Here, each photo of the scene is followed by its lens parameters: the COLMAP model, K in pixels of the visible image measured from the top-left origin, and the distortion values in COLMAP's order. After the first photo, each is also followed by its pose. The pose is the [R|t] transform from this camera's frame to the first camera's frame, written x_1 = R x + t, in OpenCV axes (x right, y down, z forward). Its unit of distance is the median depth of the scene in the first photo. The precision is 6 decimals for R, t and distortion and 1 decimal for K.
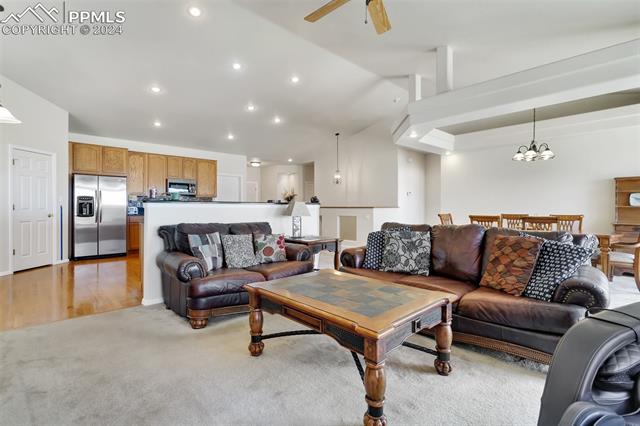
lens RADIAL K [[303.1, 0, 317.3], [0, 303.1, 205.4], [0, 0, 1]] dist [0.000884, 0.000415]
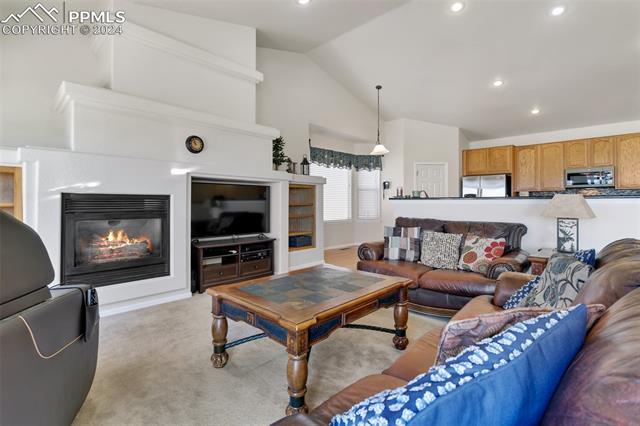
lens RADIAL K [[303.1, 0, 317.3], [0, 303.1, 205.4], [0, 0, 1]] dist [0.000884, 0.000415]
pose [[0.067184, 0.006818, -0.997717, 0.427061], [0.007506, 0.999945, 0.007339, 0.001148], [0.997712, -0.007982, 0.067129, 0.363016]]
